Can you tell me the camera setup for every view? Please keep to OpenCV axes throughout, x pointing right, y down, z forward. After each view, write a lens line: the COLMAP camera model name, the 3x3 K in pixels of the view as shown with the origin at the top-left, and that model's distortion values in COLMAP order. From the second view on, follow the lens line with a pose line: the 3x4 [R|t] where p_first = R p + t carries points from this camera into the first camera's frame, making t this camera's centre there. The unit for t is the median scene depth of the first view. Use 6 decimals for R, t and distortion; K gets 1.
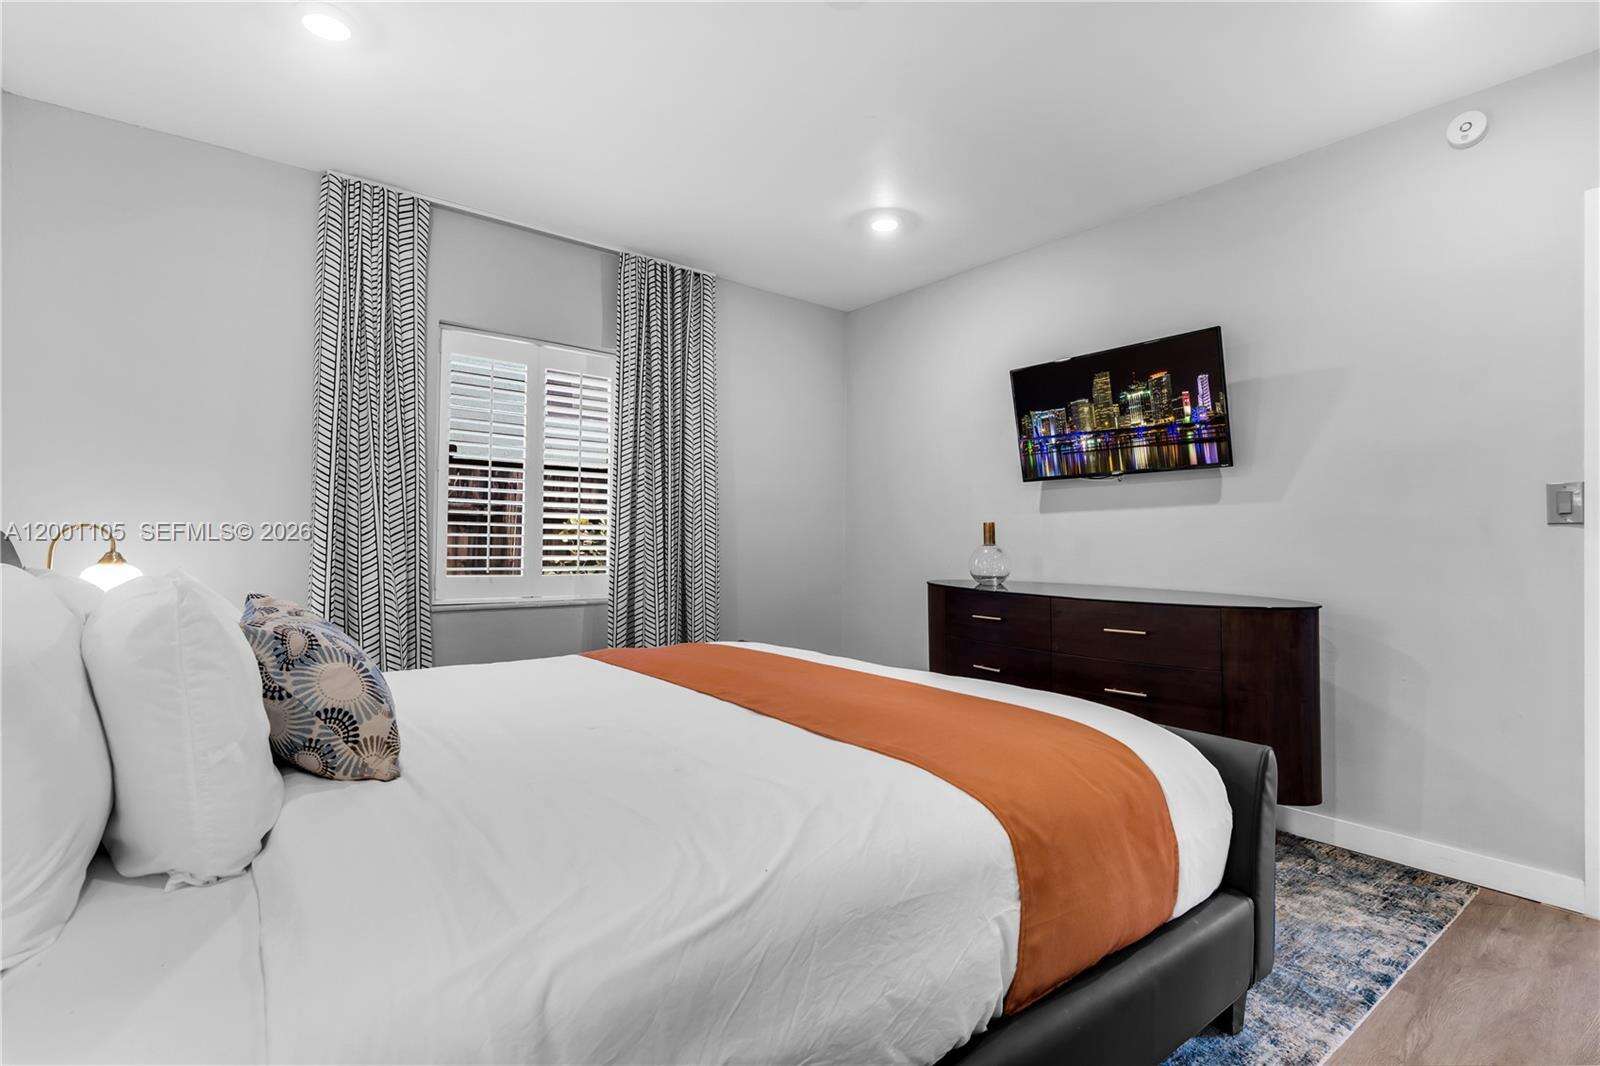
lens RADIAL K [[768.5, 0, 796.6], [0, 768.5, 524.4], [0, 0, 1]] dist [-0.005016, -0.000095]
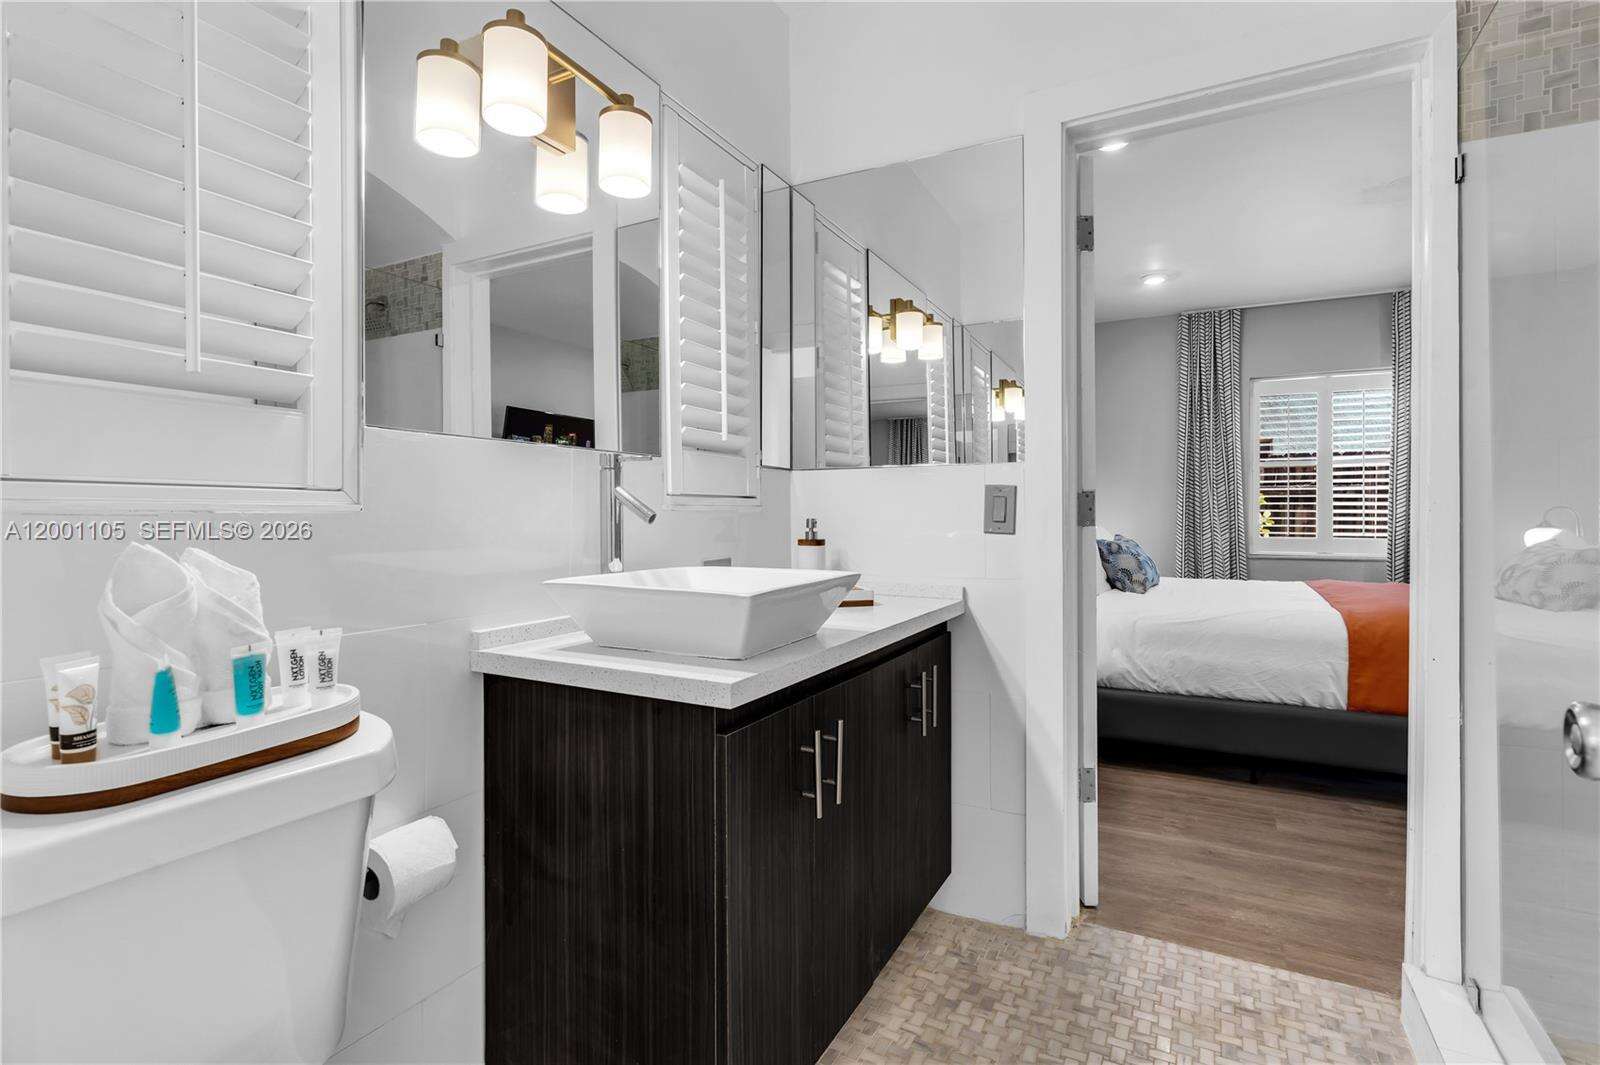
lens RADIAL K [[776.4, 0, 788.6], [0, 776.4, 529.2], [0, 0, 1]] dist [-0.001006, -0.000432]
pose [[0.407852, 0.009473, -0.912999, 0.696051], [0.026342, 0.999408, 0.022137, -0.011063], [0.912668, -0.033079, 0.407361, -0.619140]]
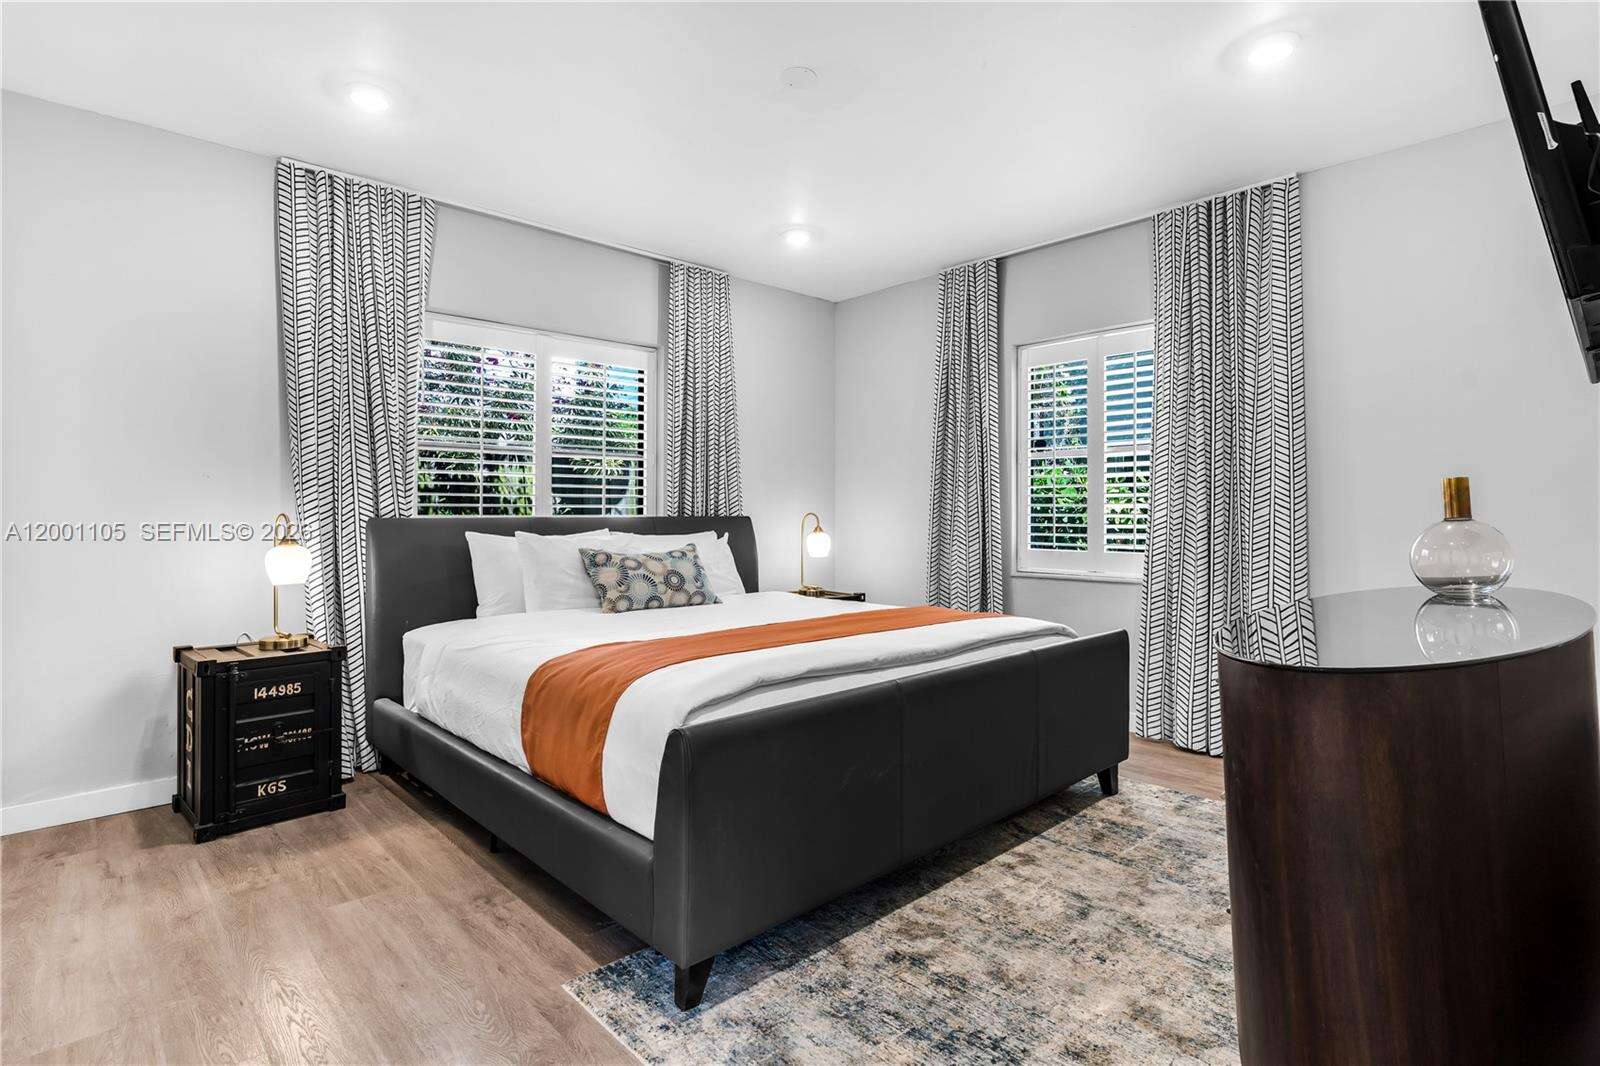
lens RADIAL K [[776.4, 0, 793.6], [0, 776.4, 534.0], [0, 0, 1]] dist [-0.001006, -0.000432]
pose [[0.074667, 0.014835, -0.997098, 0.864848], [0.024704, 0.999555, 0.016722, 0.014767], [0.996903, -0.025881, 0.074267, 0.589658]]
